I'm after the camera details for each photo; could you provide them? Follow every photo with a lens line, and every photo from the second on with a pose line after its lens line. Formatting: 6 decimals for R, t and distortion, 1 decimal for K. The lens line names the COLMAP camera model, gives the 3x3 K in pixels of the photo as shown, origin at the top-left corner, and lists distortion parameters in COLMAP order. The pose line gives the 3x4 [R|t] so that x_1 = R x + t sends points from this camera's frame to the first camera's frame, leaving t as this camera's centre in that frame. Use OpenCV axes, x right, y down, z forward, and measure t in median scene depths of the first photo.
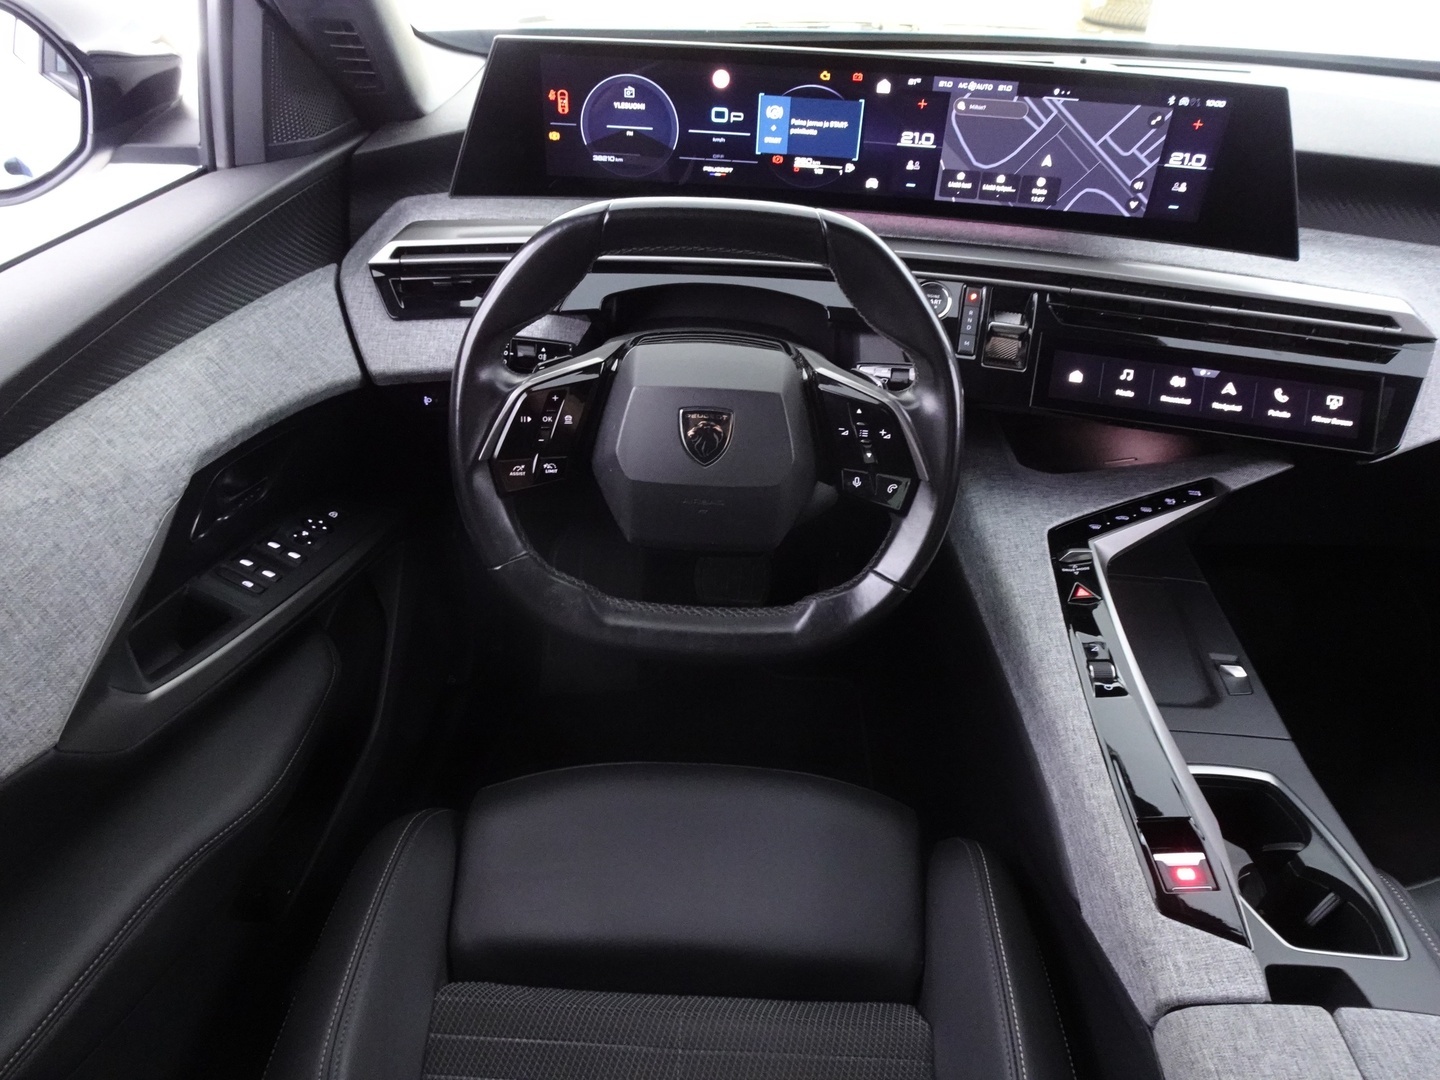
lens RADIAL K [[1028.7, 0, 720.0], [0, 1028.7, 540.0], [0, 0, 1]] dist [0.008543, 0.000782]
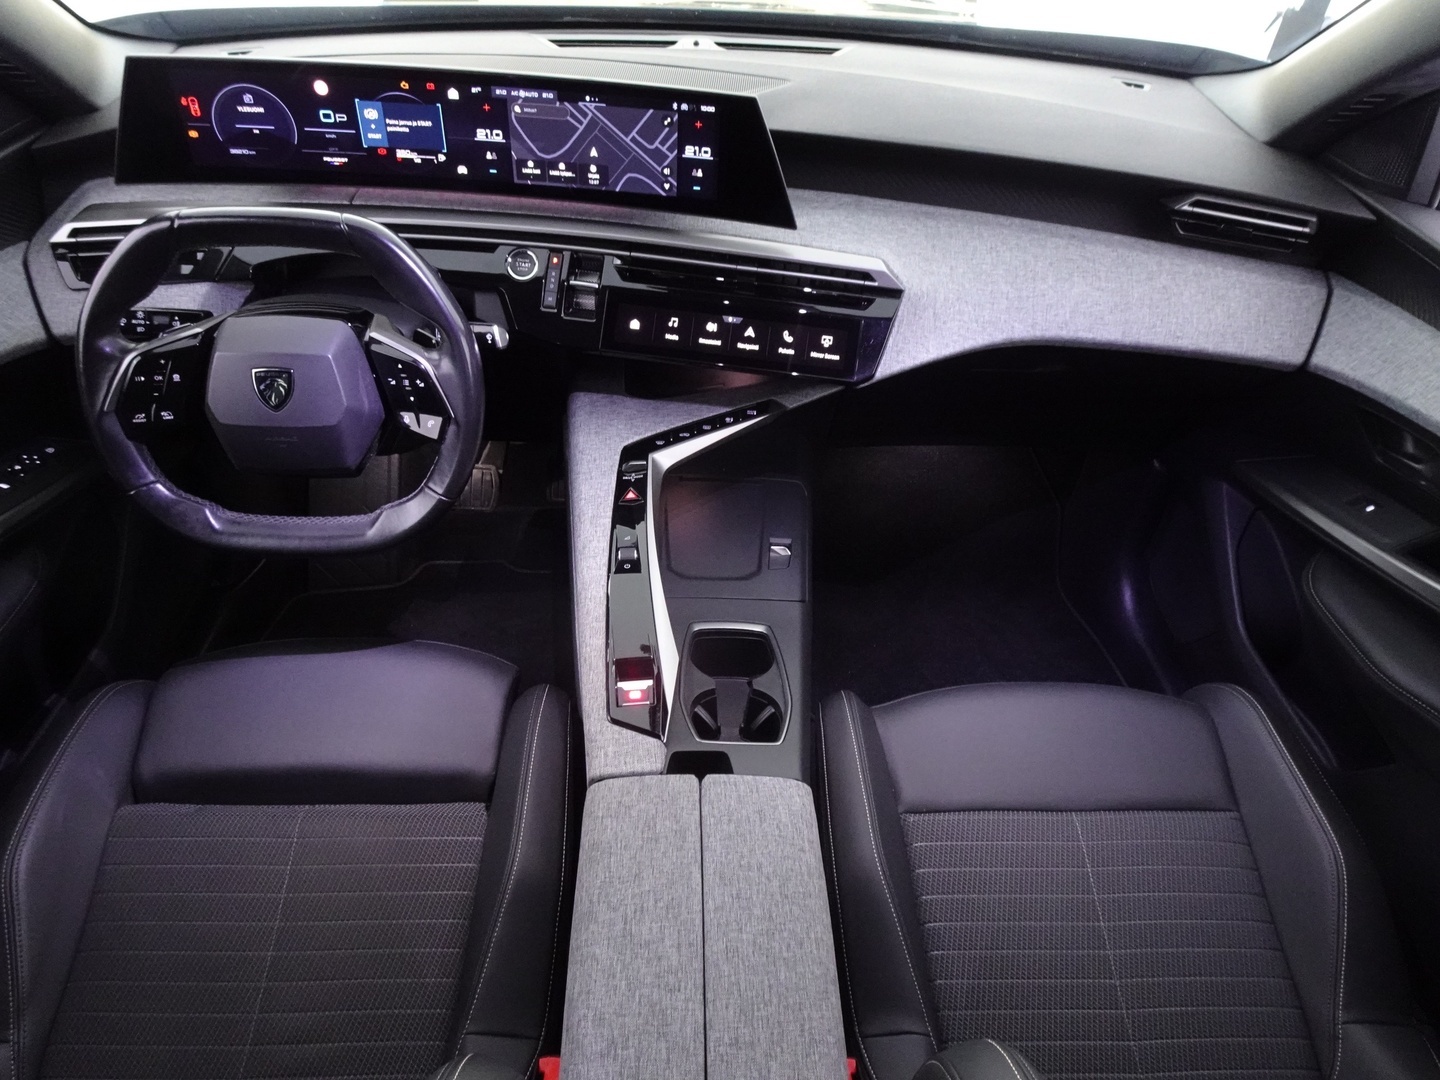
lens RADIAL K [[1016.9, 0, 720.0], [0, 1016.9, 540.0], [0, 0, 1]] dist [0.004741, 0.001897]
pose [[0.997818, -0.035793, 0.055486, 0.382104], [0.030138, 0.994570, 0.099607, -0.016742], [-0.058750, -0.097718, 0.993479, -0.283970]]
